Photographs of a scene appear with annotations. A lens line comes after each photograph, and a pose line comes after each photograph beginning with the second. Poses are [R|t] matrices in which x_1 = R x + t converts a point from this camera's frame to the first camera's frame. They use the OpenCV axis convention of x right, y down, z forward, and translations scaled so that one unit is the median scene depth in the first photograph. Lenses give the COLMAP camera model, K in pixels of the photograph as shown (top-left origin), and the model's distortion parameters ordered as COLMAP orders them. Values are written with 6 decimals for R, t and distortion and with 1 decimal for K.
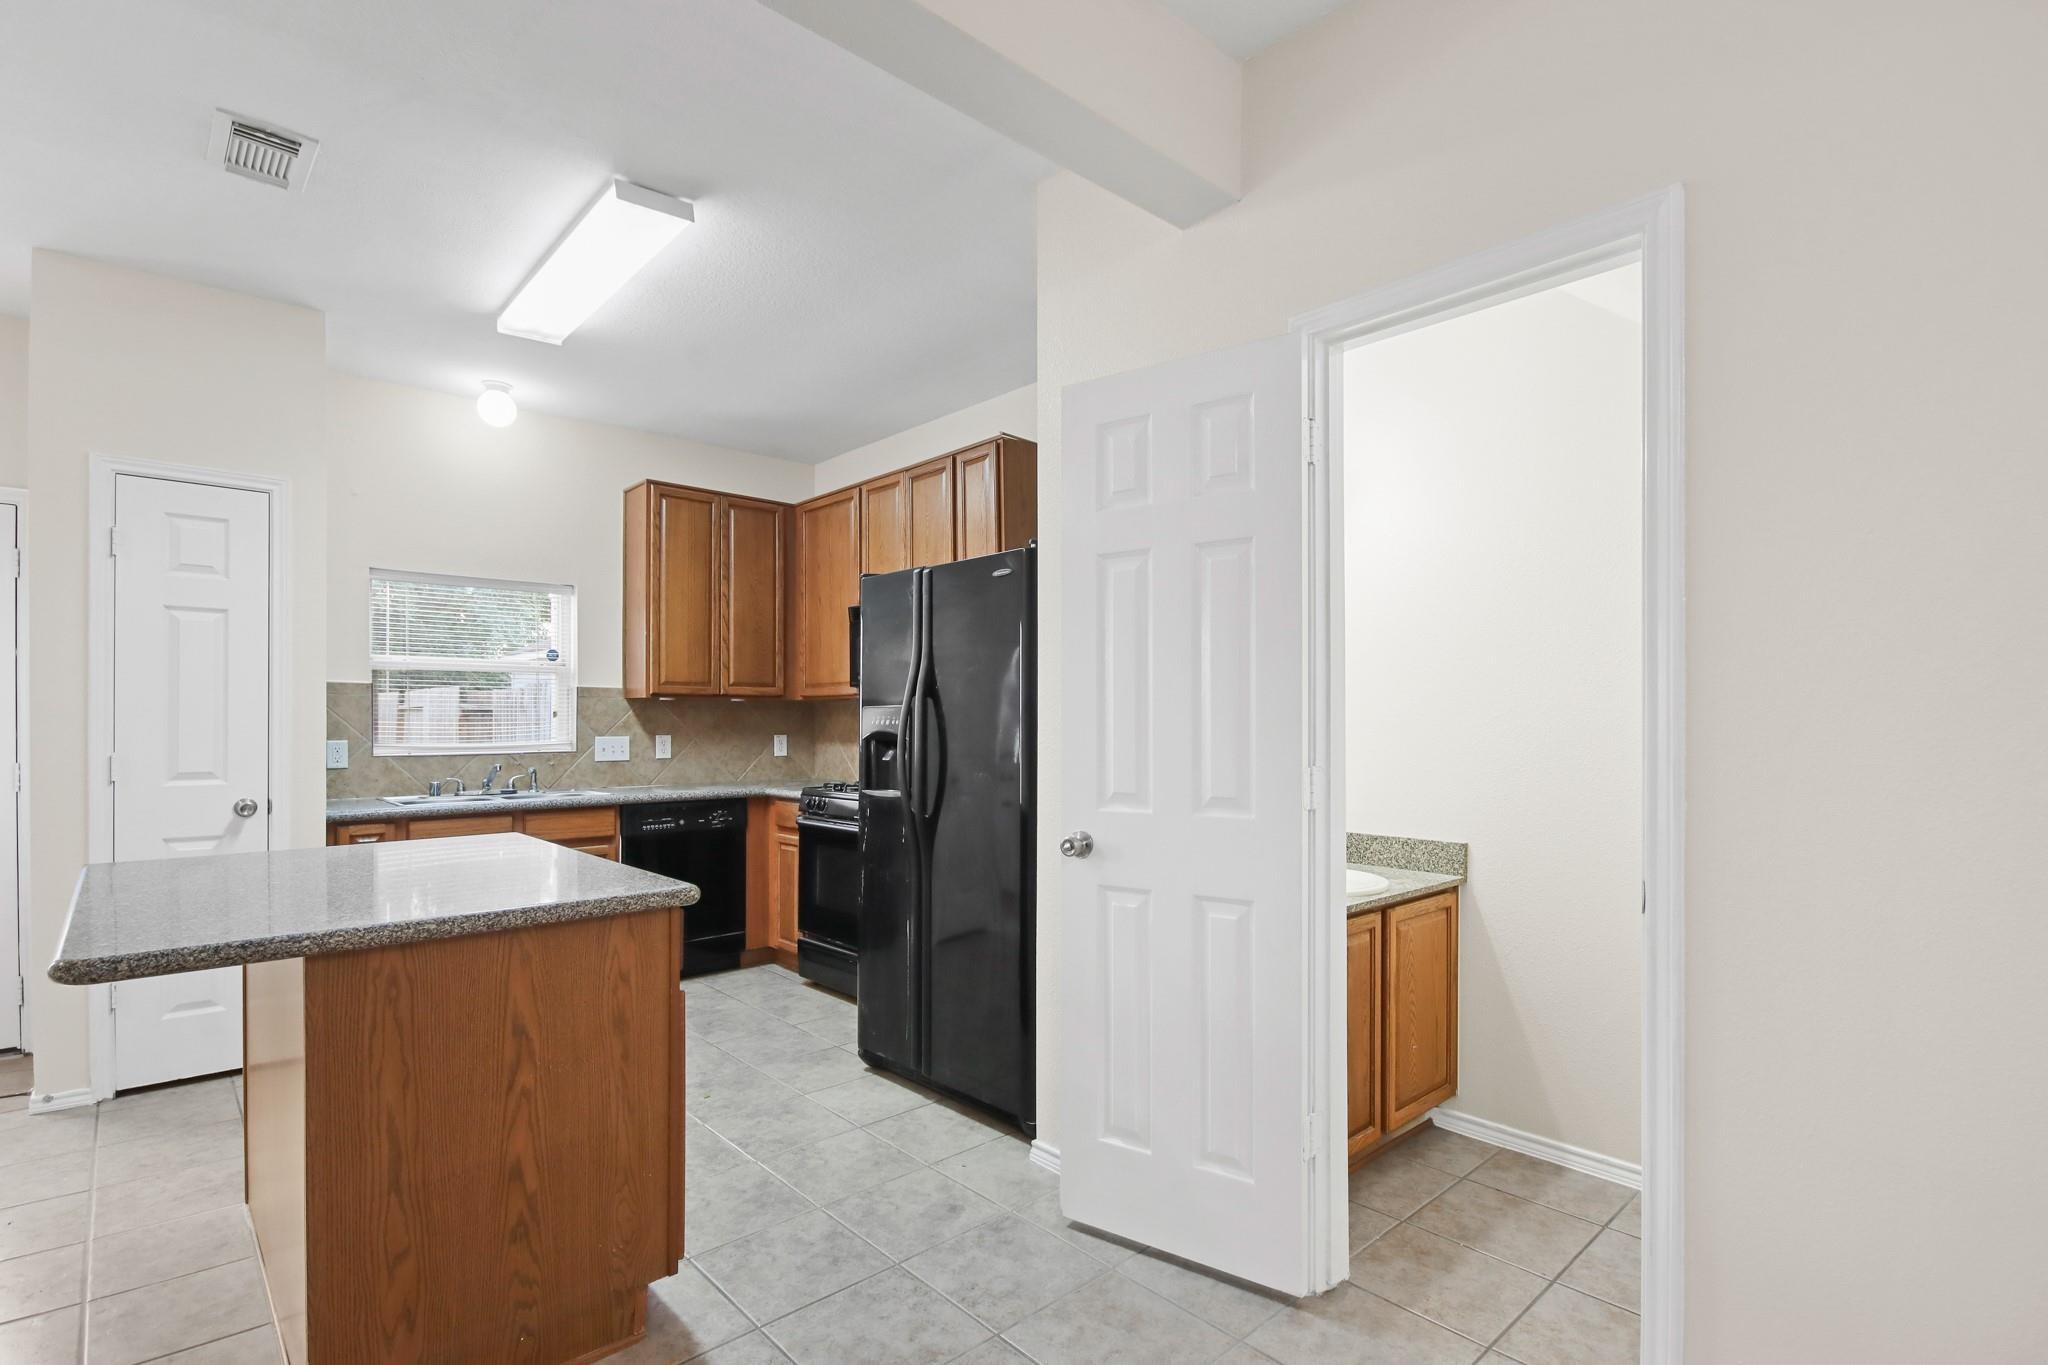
lens RADIAL K [[967.0, 0, 1019.2], [0, 967.0, 713.3], [0, 0, 1]] dist [0.001161, 0.000057]
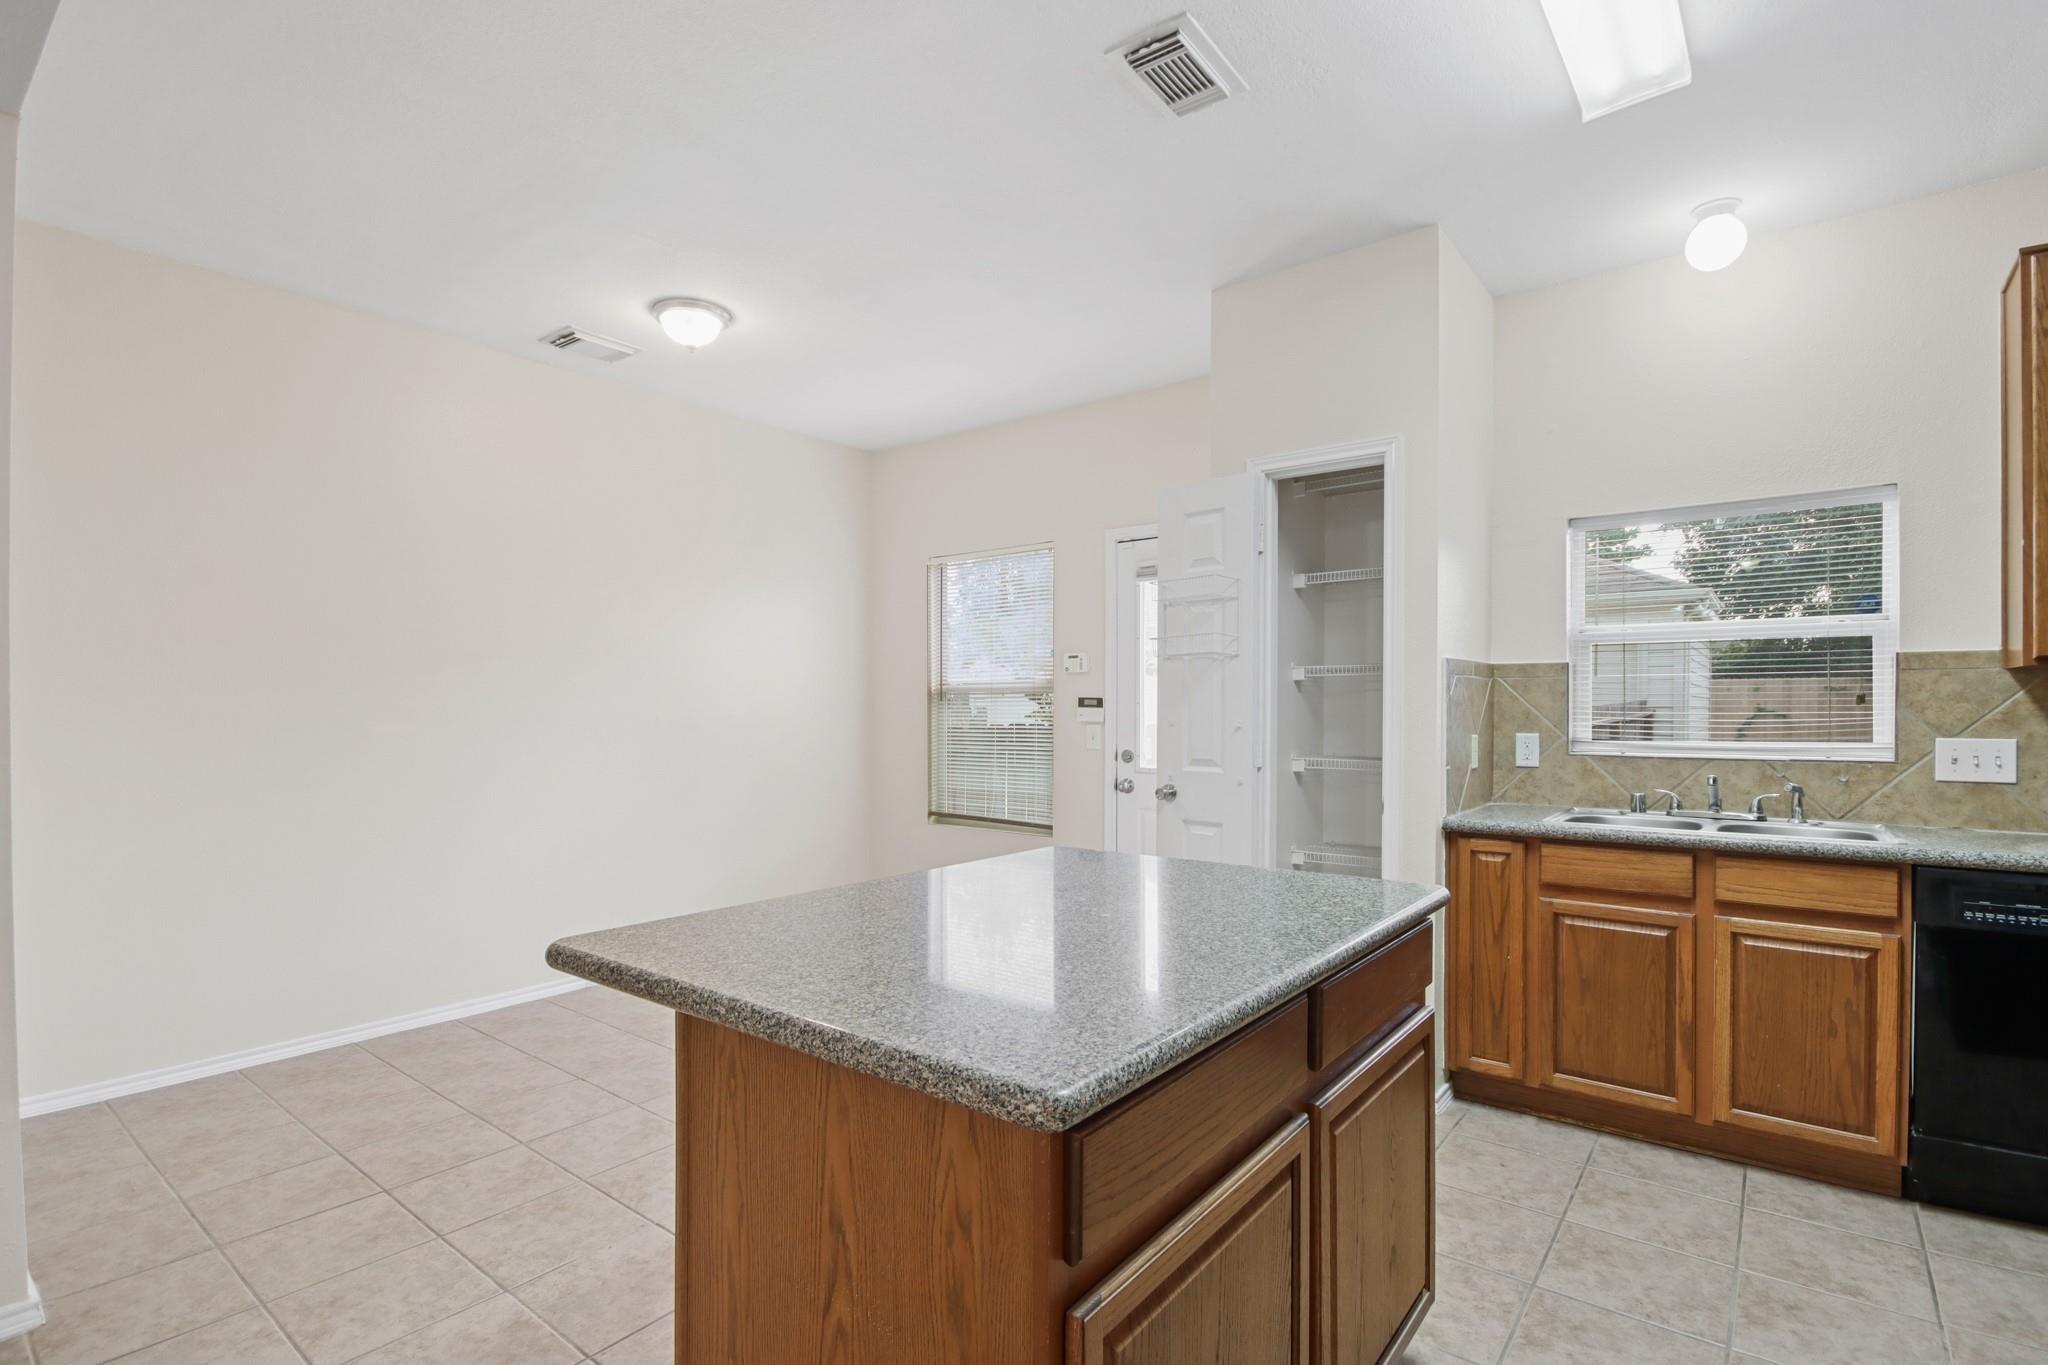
lens RADIAL K [[968.8, 0, 1028.9], [0, 968.8, 718.9], [0, 0, 1]] dist [-0.000267, -0.000295]
pose [[0.173161, 0.010987, -0.984832, 0.036674], [0.006350, 0.999905, 0.012272, 0.002548], [0.984873, -0.008379, 0.173075, 0.387322]]
